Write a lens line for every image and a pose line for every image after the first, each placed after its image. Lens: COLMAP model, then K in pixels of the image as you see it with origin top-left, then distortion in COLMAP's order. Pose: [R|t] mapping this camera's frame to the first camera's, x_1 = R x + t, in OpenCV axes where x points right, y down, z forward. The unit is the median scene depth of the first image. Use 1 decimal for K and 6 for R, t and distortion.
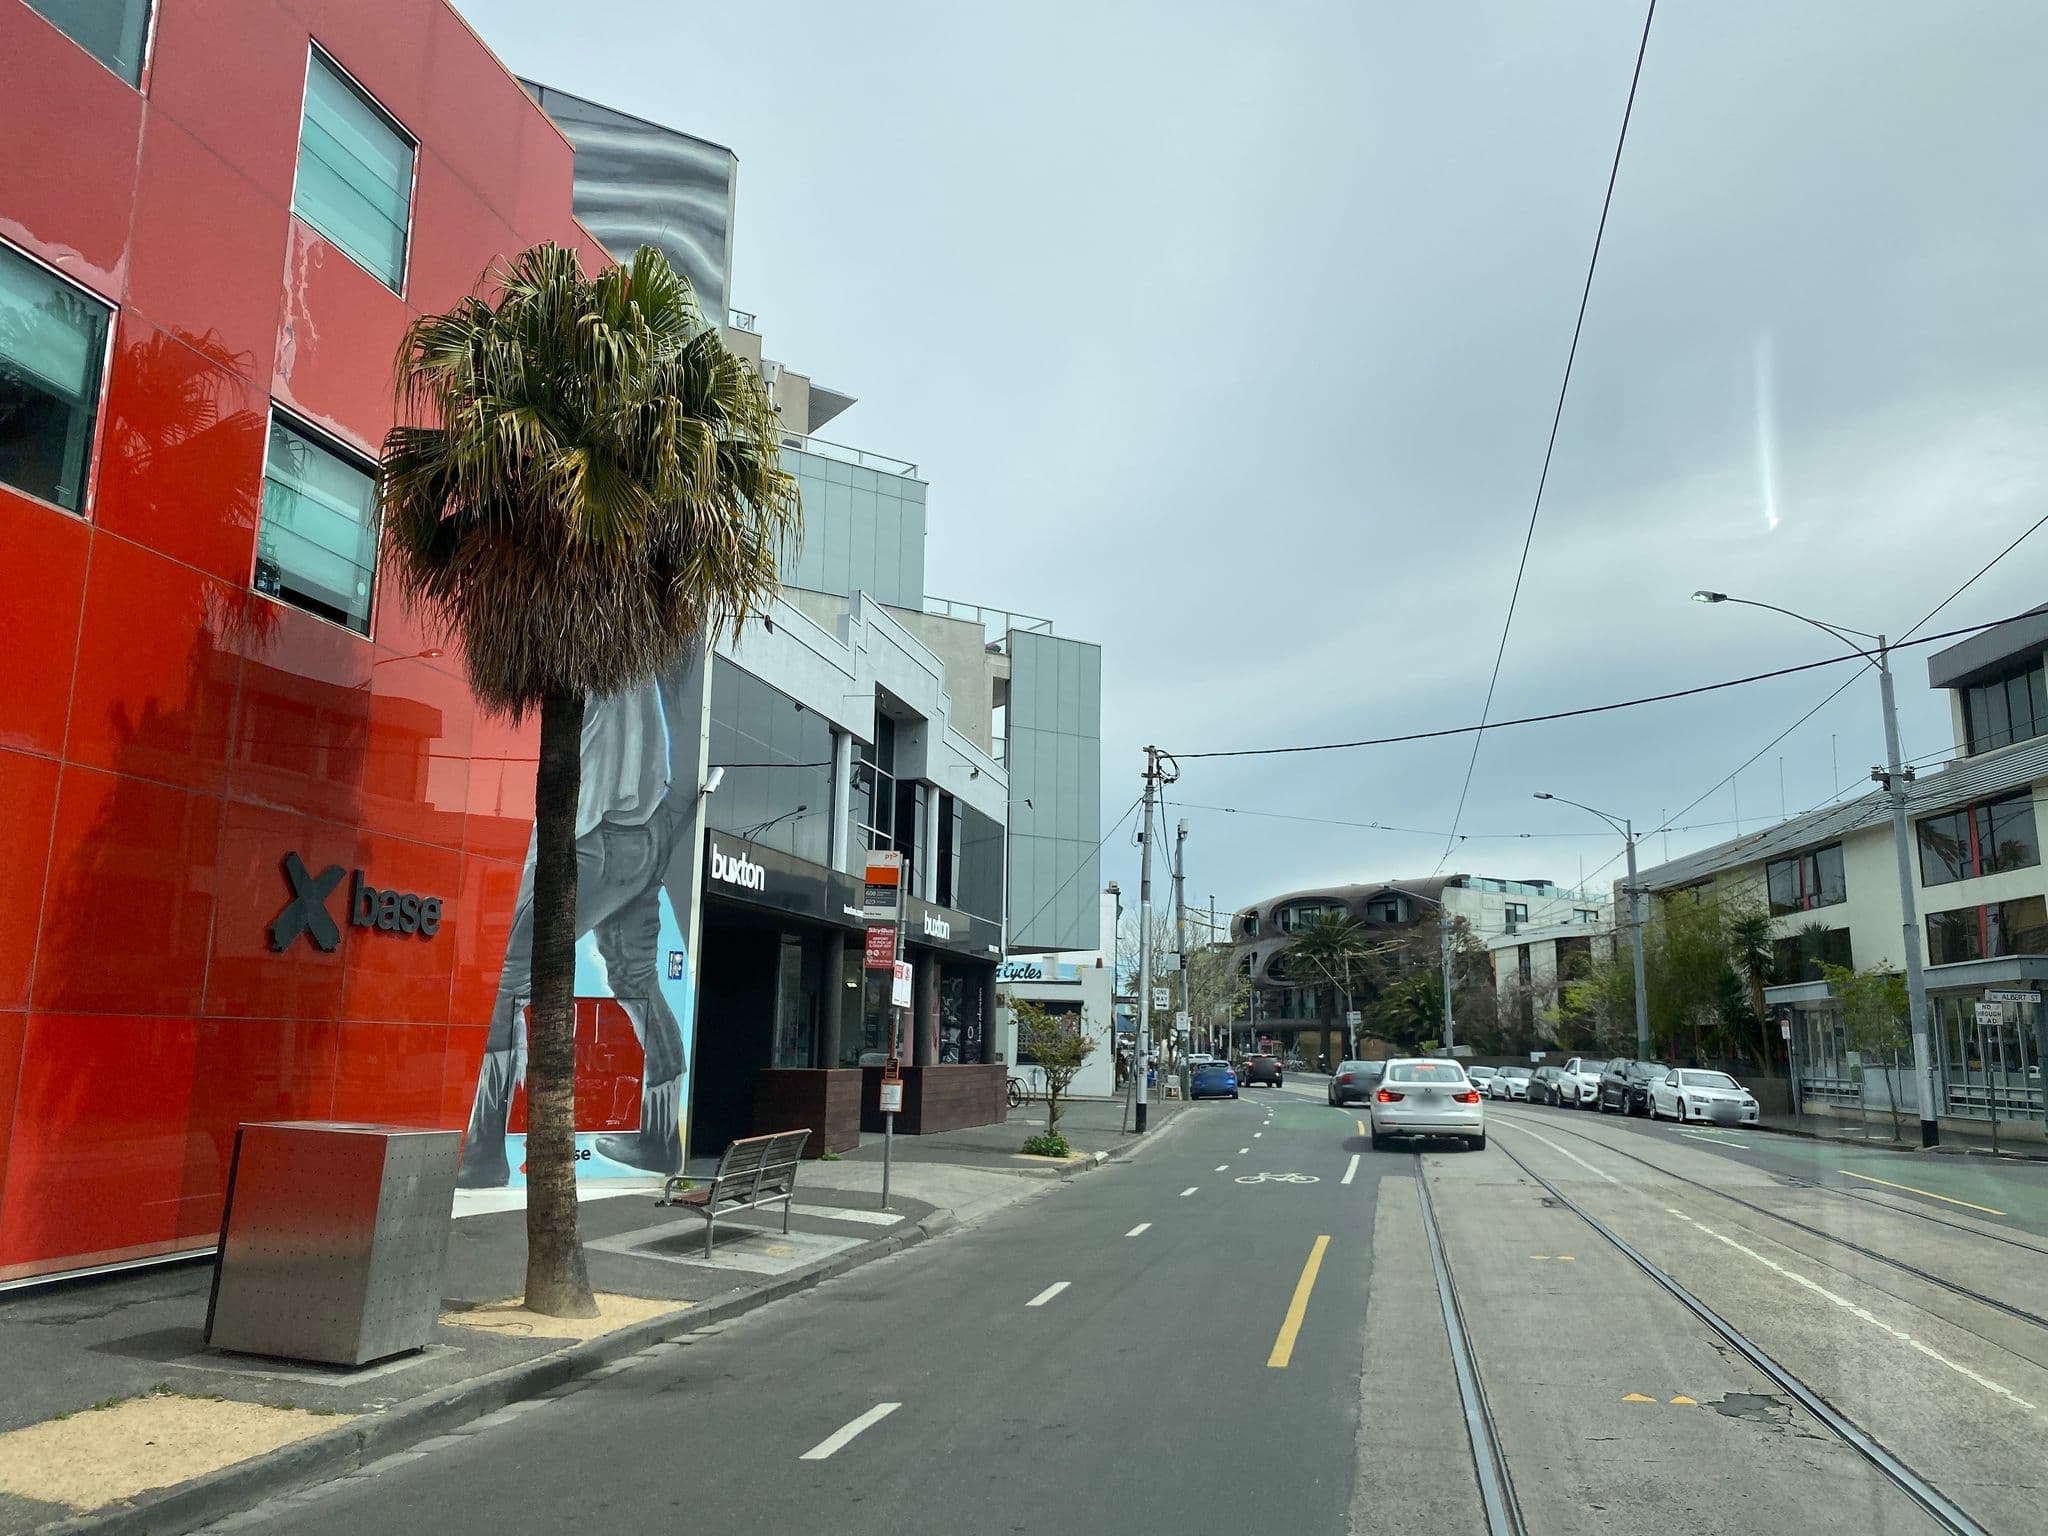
lens RADIAL K [[1575.7, 0, 1020.6], [0, 1575.7, 769.1], [0, 0, 1]] dist [0.080436, -0.017871]
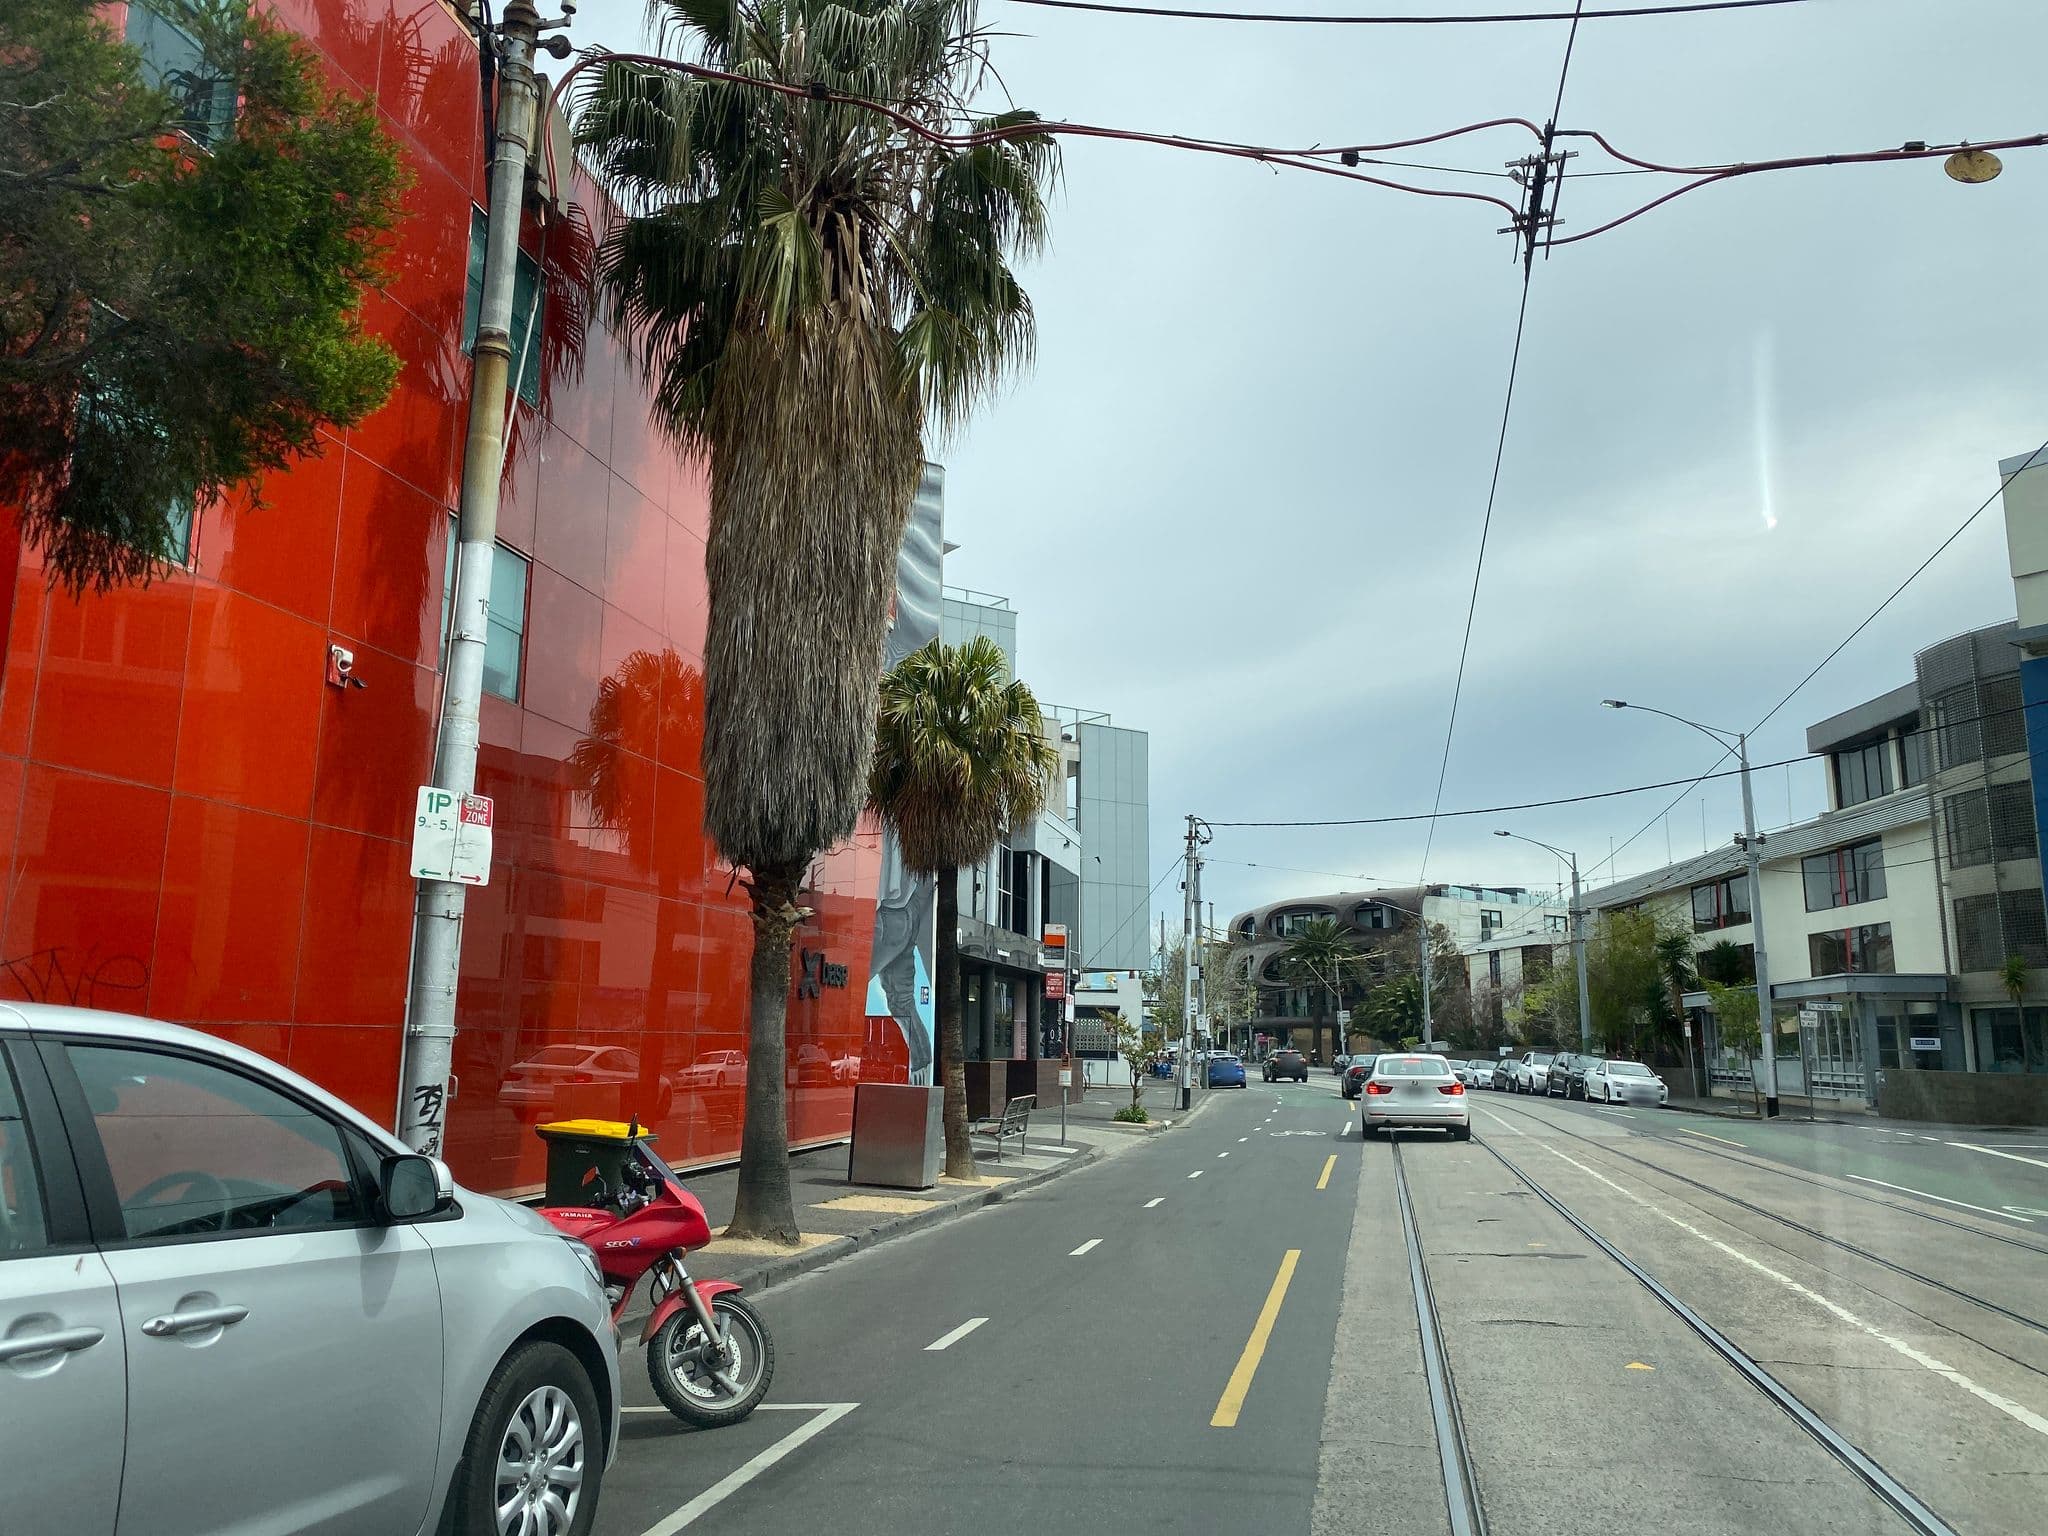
lens RADIAL K [[1575.7, 0, 1008.2], [0, 1575.7, 762.3], [0, 0, 1]] dist [0.080436, -0.017871]
pose [[0.999995, -0.003149, 0.000691, -0.052248], [0.003150, 0.999994, -0.001485, -0.042694], [-0.000686, 0.001487, 0.999999, -0.233274]]
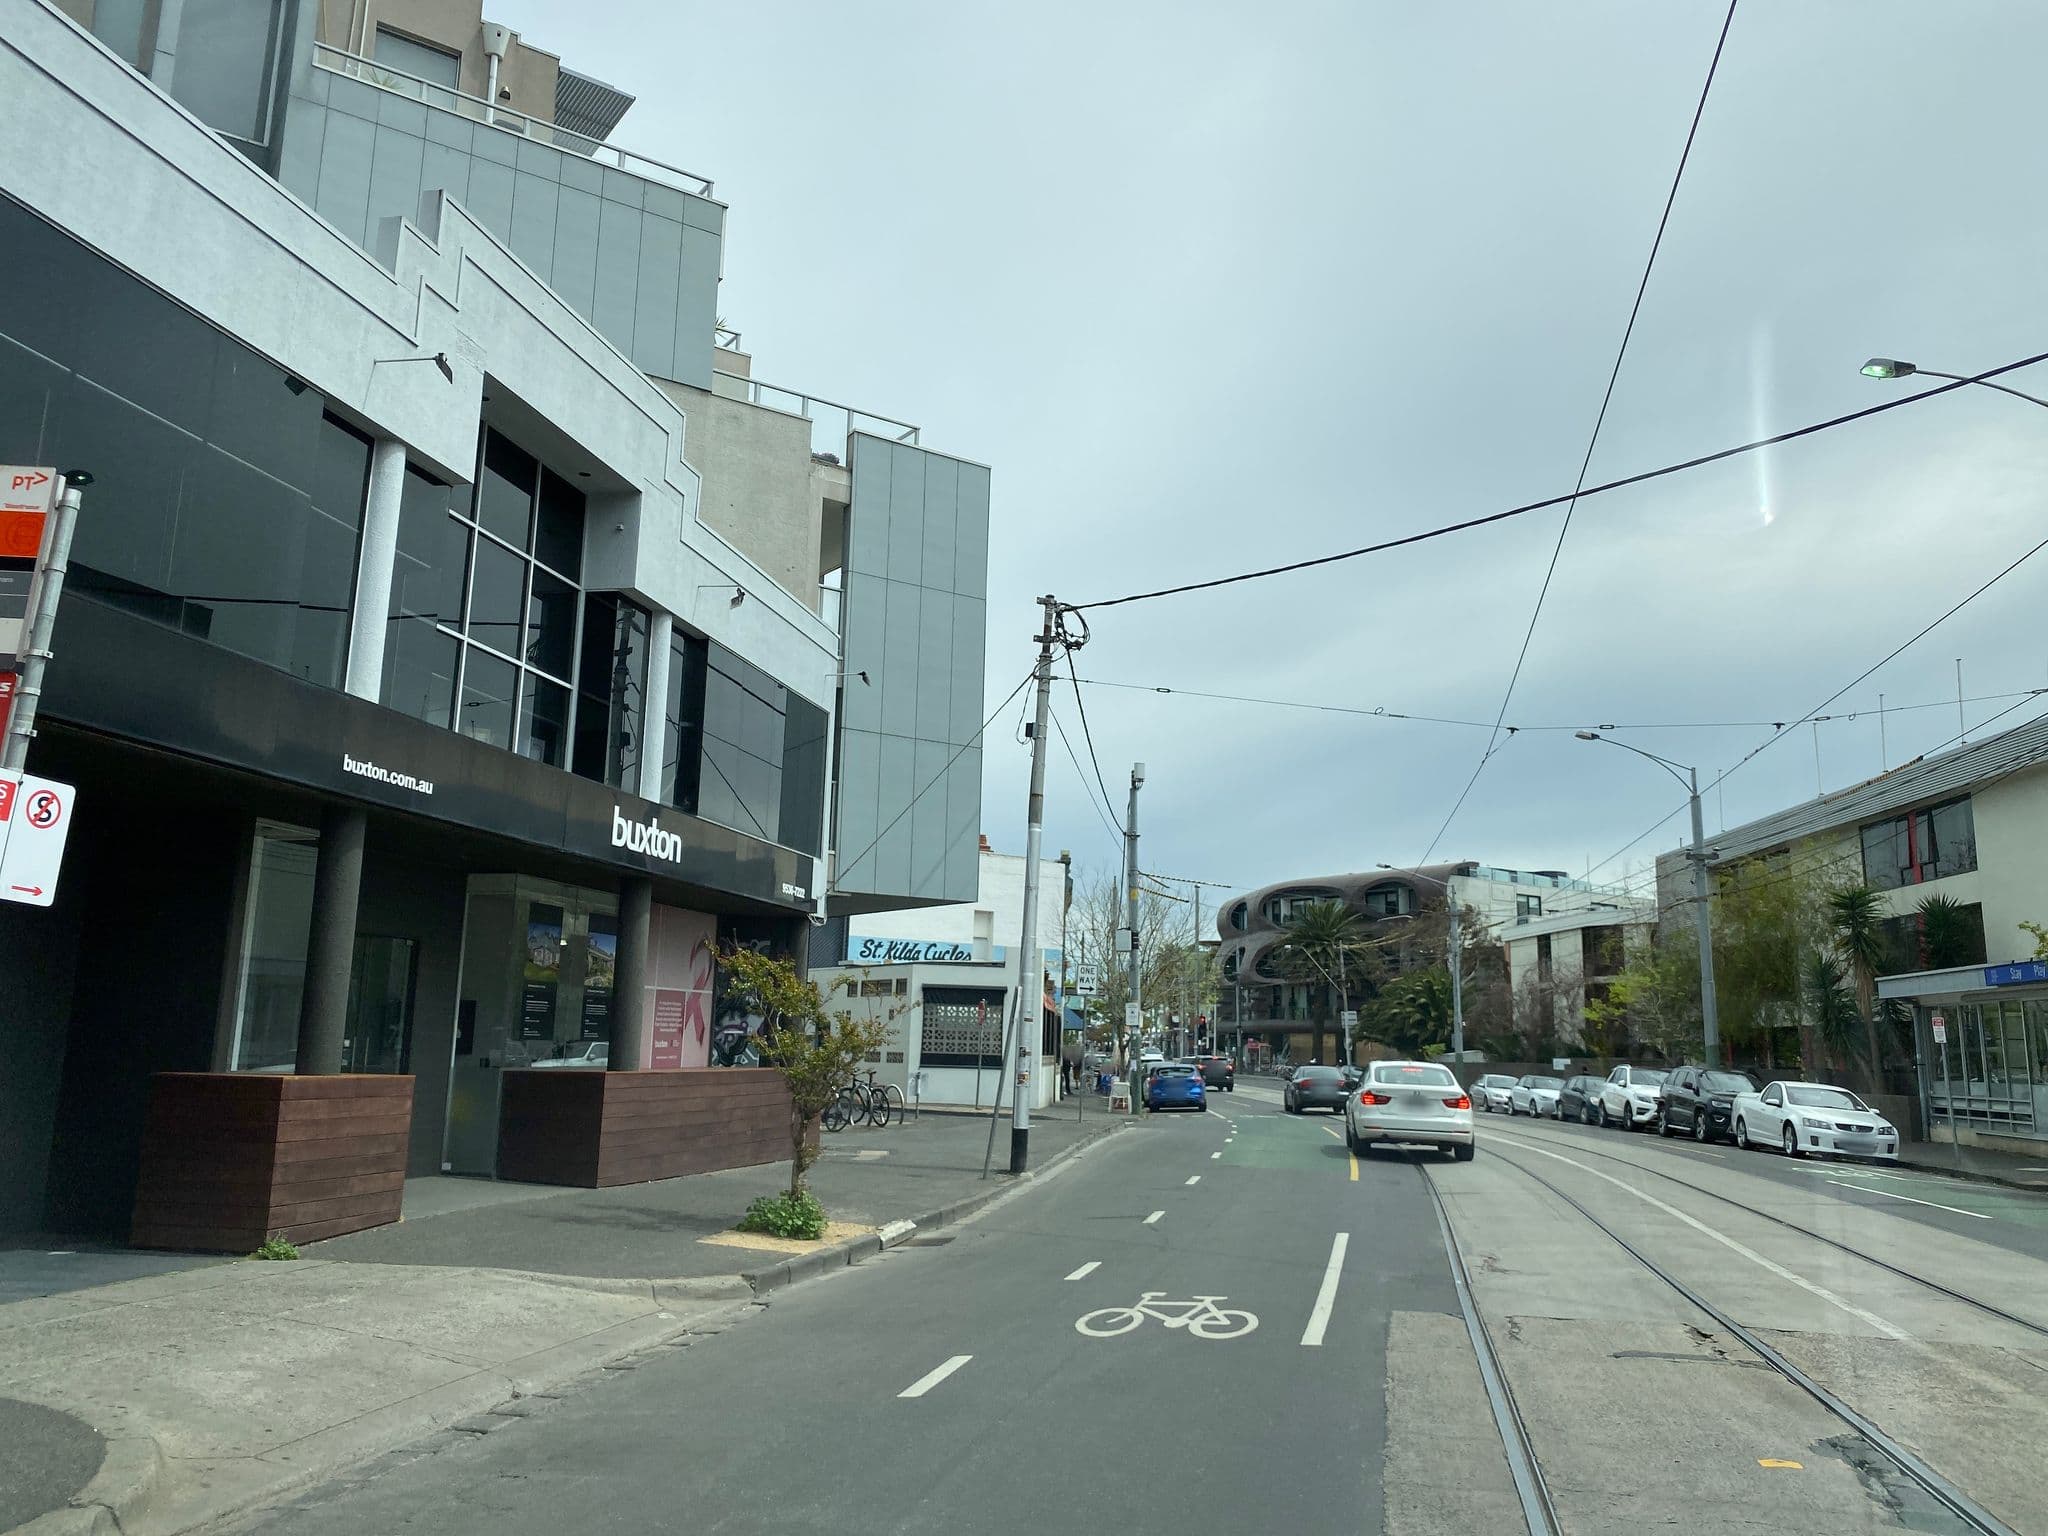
lens RADIAL K [[1575.7, 0, 1039.1], [0, 1575.7, 760.7], [0, 0, 1]] dist [0.080436, -0.017871]
pose [[0.999866, 0.011817, 0.011343, 0.053858], [-0.011737, 0.999906, -0.007085, 0.045424], [-0.011425, 0.006951, 0.999911, 0.245907]]
